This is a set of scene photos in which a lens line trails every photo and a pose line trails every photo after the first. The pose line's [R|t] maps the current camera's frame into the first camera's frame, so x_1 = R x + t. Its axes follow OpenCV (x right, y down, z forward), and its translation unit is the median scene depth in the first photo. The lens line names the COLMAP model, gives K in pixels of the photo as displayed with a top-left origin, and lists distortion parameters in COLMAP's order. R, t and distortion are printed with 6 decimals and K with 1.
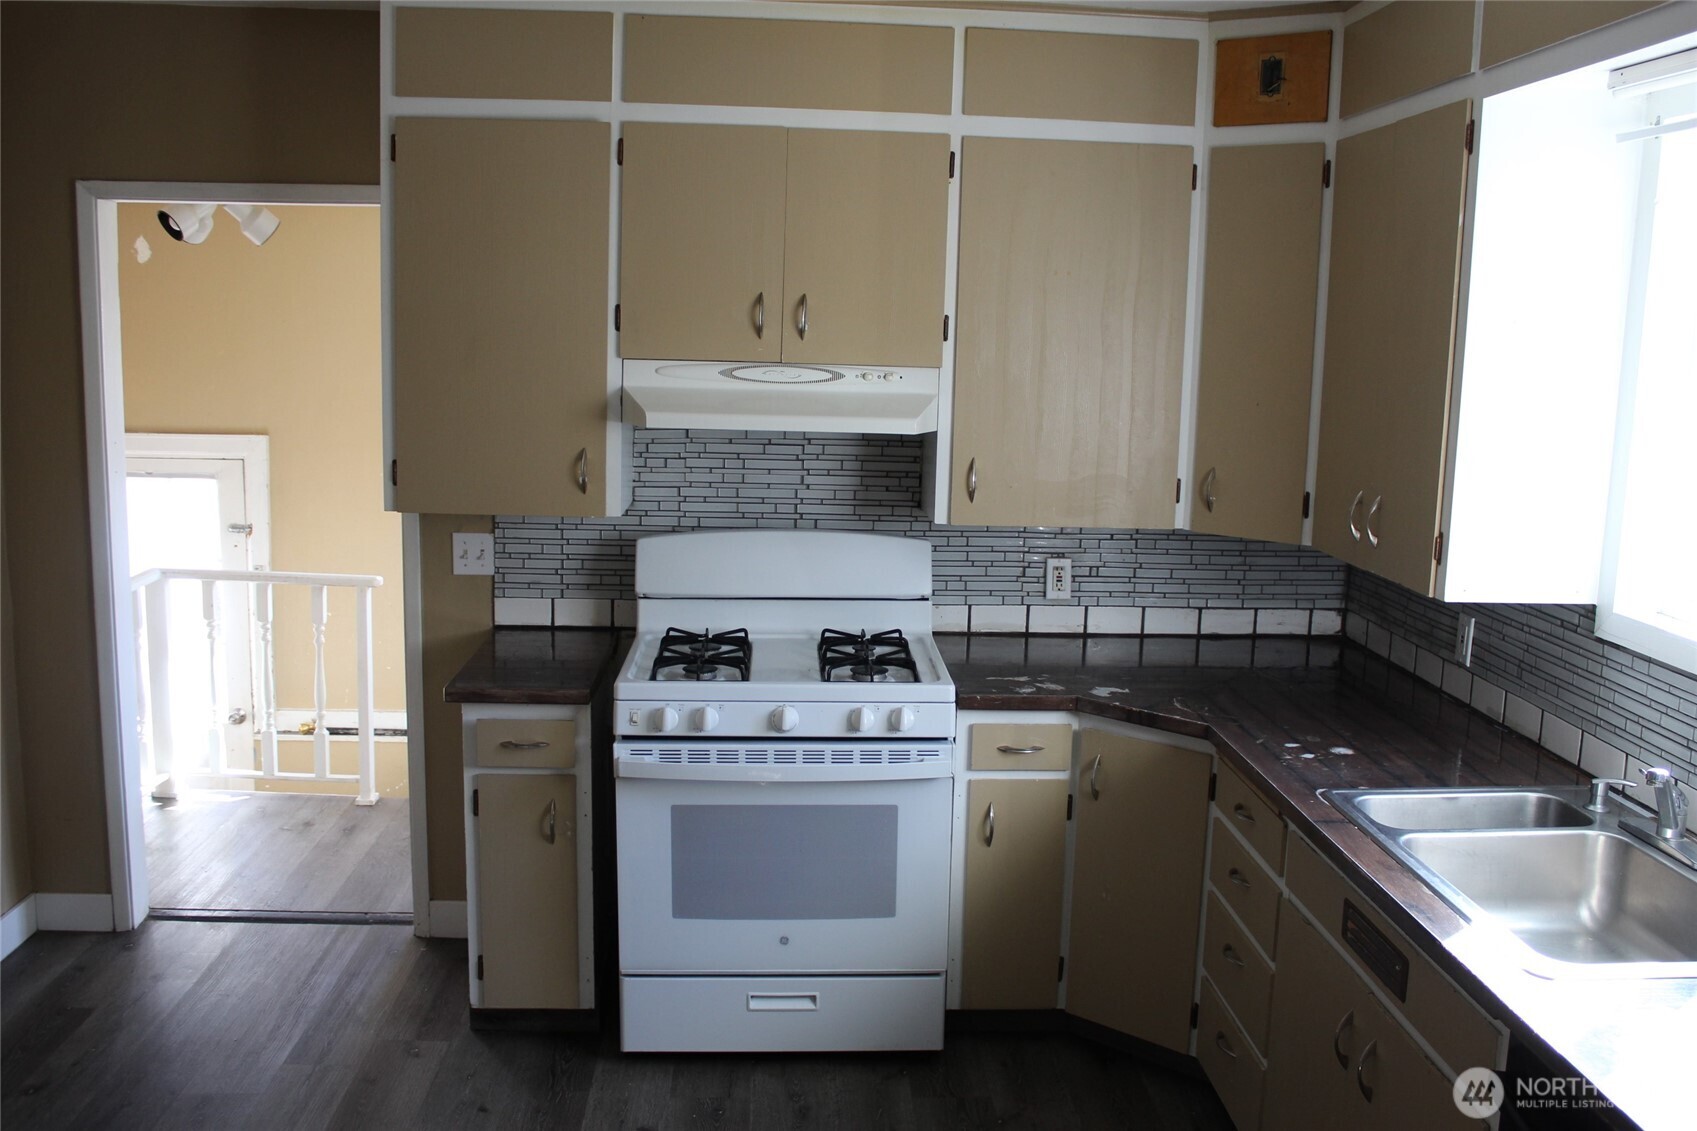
lens RADIAL K [[1551.5, 0, 850.5], [0, 1551.5, 567.3], [0, 0, 1]] dist [-0.010520, 0.000000]
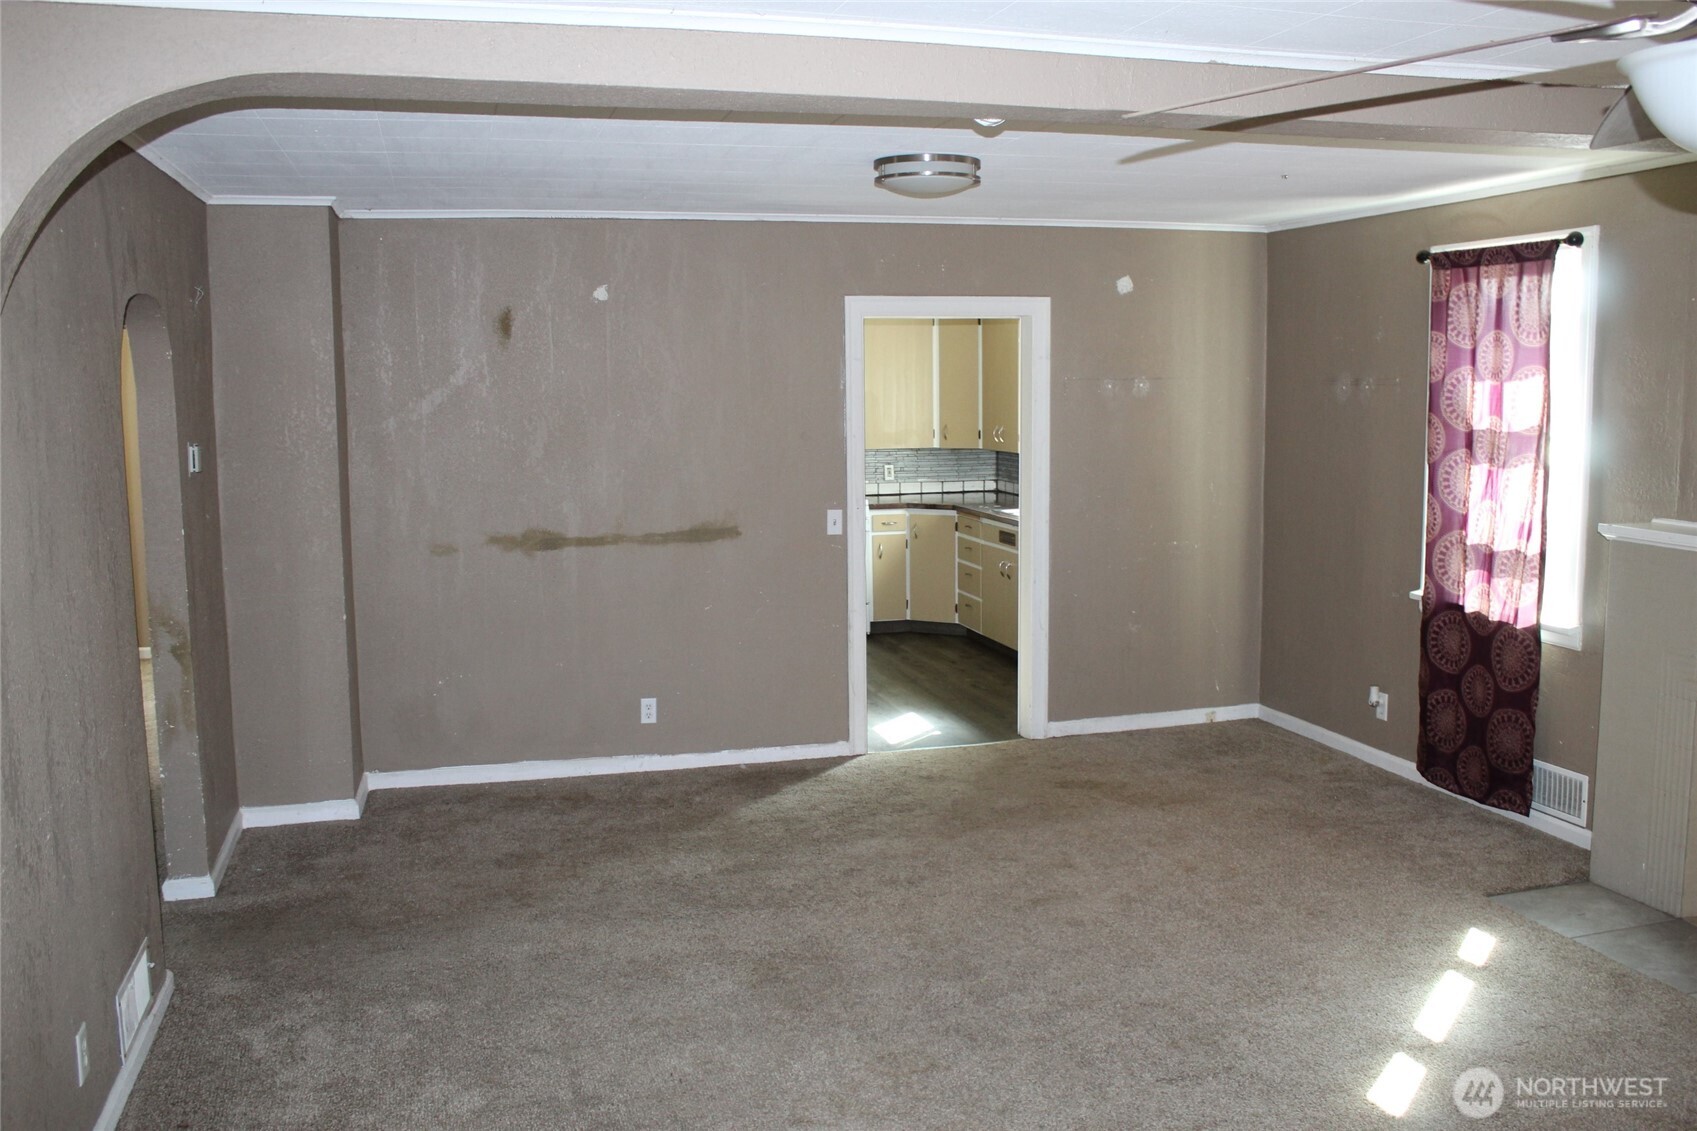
lens RADIAL K [[1551.5, 0, 849.4], [0, 1551.5, 565.3], [0, 0, 1]] dist [-0.010520, 0.000000]
pose [[0.977035, -0.069121, 0.201554, -0.459831], [0.074056, 0.997109, -0.017038, 0.199958], [-0.199794, 0.031573, 0.979329, -1.503327]]
